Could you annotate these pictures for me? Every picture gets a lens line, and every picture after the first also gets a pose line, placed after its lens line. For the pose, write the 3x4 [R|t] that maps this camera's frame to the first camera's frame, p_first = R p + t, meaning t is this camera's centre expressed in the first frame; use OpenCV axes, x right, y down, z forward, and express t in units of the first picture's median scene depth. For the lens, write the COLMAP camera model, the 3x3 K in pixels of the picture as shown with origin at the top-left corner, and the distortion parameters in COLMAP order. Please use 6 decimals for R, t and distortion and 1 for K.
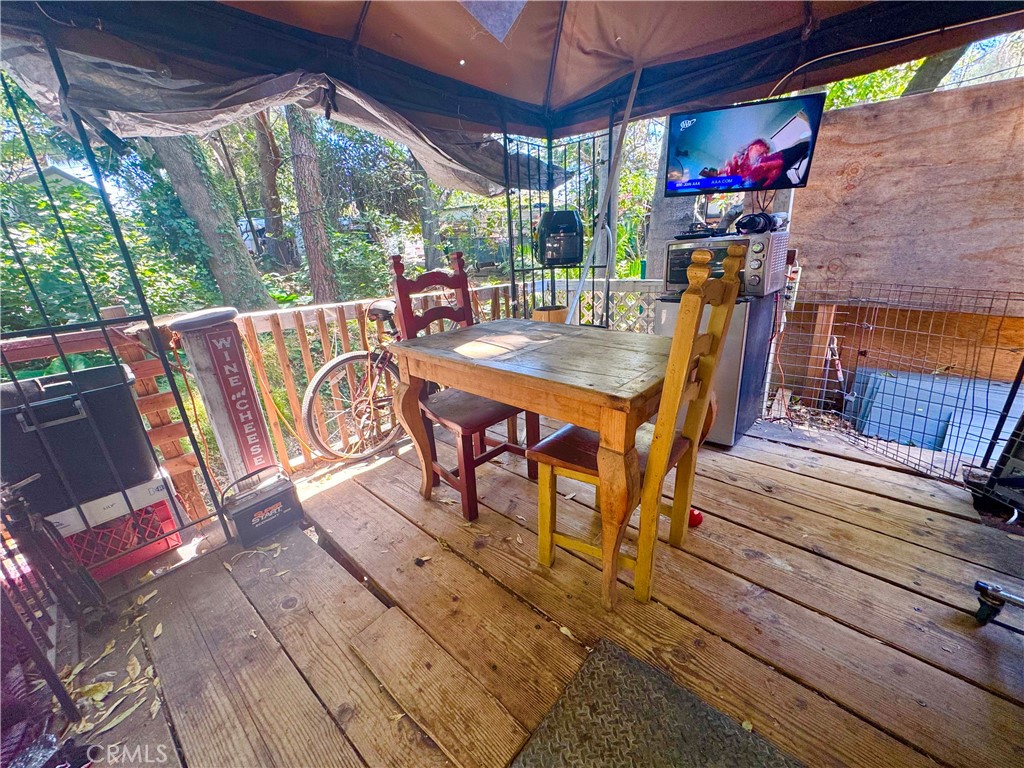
lens RADIAL K [[409.4, 0, 512.0], [0, 409.4, 384.0], [0, 0, 1]] dist [-0.001029, 0.000328]
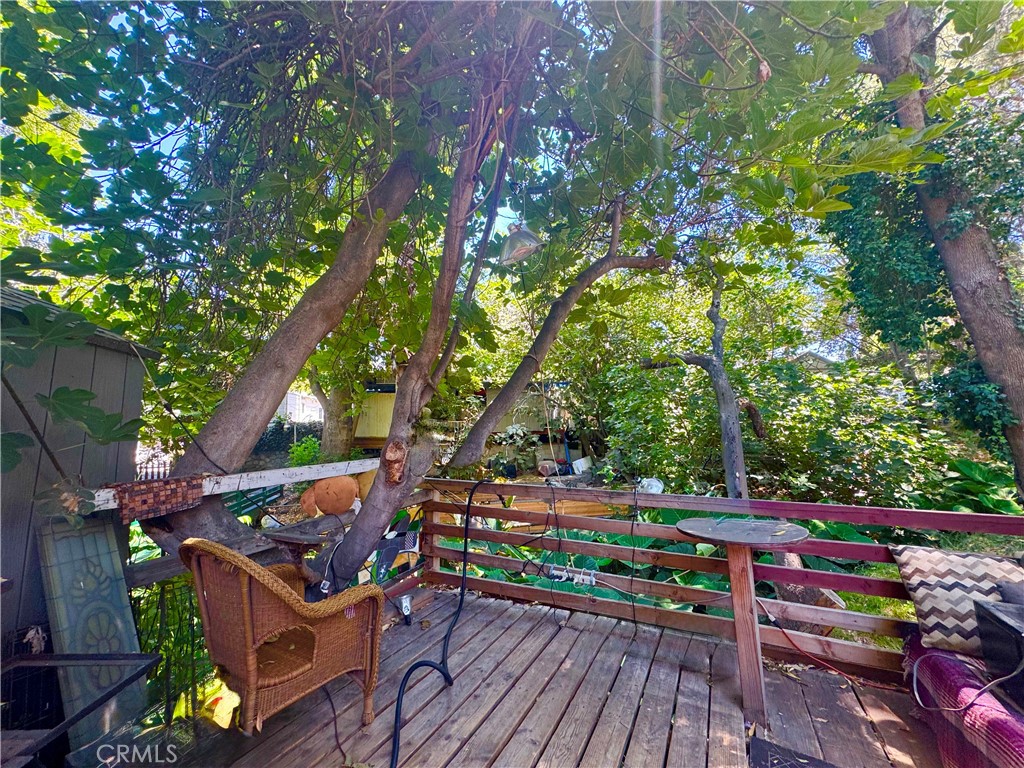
lens RADIAL K [[409.4, 0, 512.0], [0, 409.4, 384.0], [0, 0, 1]] dist [-0.001029, 0.000328]
pose [[0.230117, -0.057163, -0.971483, -0.669712], [-0.307029, 0.943024, -0.128215, 0.219588], [0.923460, 0.327778, 0.199455, -0.847680]]
